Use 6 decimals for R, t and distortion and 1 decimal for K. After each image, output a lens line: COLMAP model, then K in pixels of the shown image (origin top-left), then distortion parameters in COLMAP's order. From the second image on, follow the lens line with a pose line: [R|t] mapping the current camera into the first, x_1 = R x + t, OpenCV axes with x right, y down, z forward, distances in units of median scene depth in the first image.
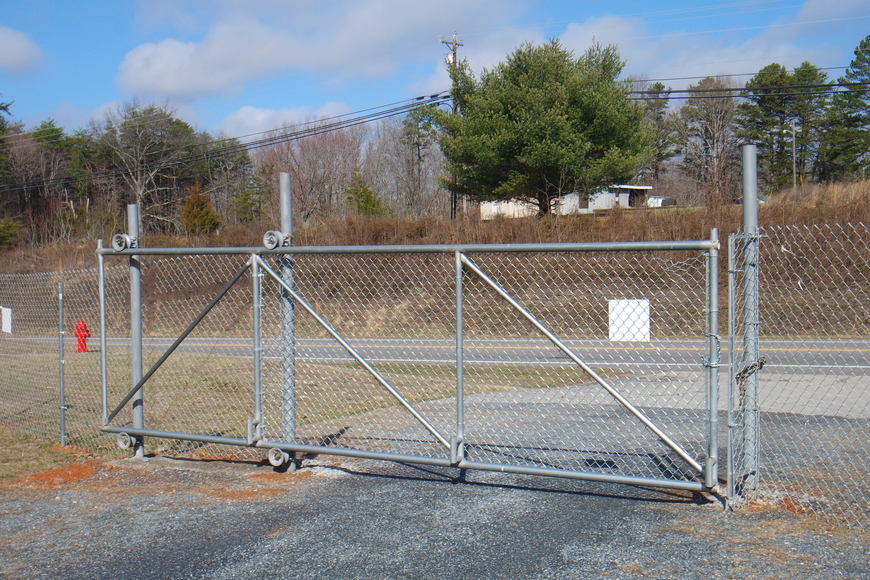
lens RADIAL K [[1100.3, 0, 435.2], [0, 1100.3, 286.6], [0, 0, 1]] dist [0.009163, 0.000000]
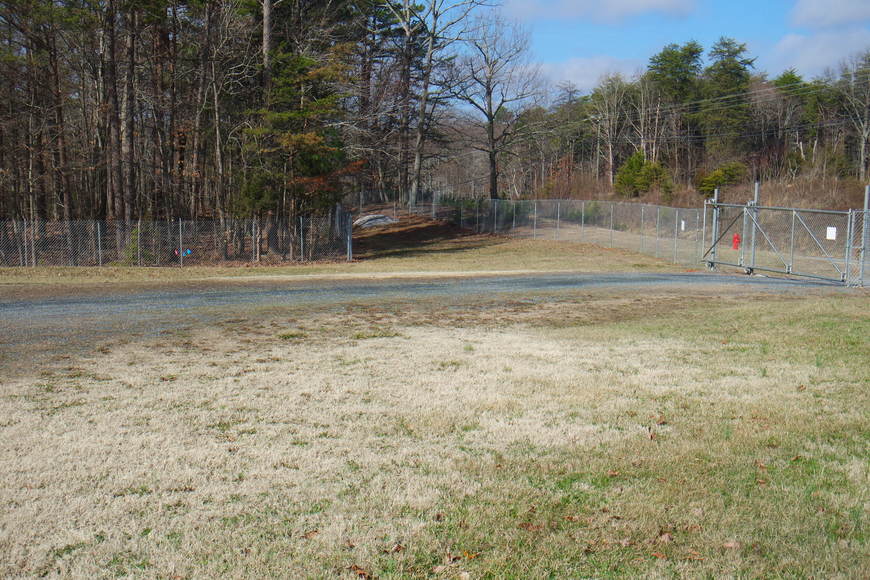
lens RADIAL K [[1100.3, 0, 433.9], [0, 1100.3, 290.1], [0, 0, 1]] dist [0.009163, 0.000000]
pose [[0.791904, 0.103241, -0.601856, 0.126179], [-0.063558, 0.994186, 0.086913, -0.001262], [0.607330, -0.030574, 0.793861, -0.249540]]
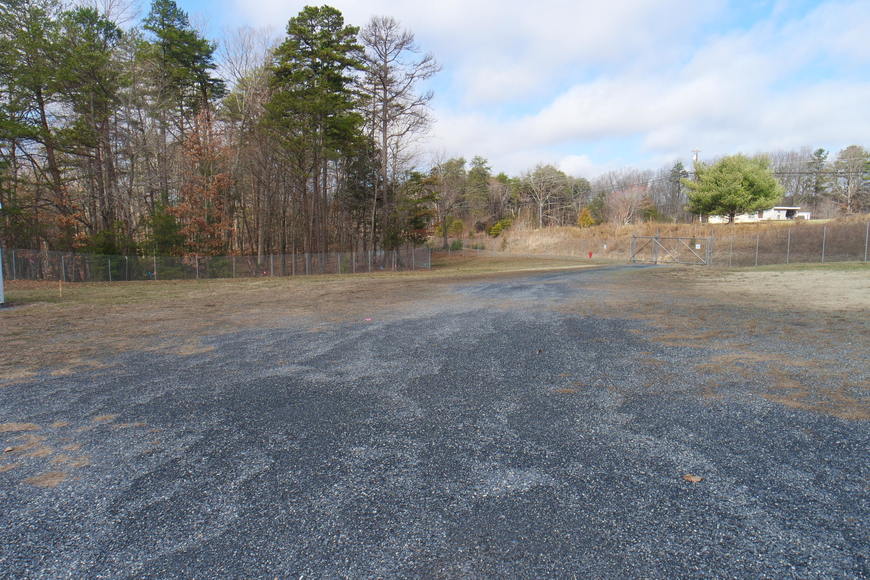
lens RADIAL K [[600.4, 0, 434.6], [0, 600.4, 296.1], [0, 0, 1]] dist [-0.019494, 0.024973]
pose [[0.921985, 0.066820, -0.381416, 0.005581], [-0.038440, 0.995927, 0.081558, 0.010608], [0.385312, -0.060534, 0.920799, -0.359795]]
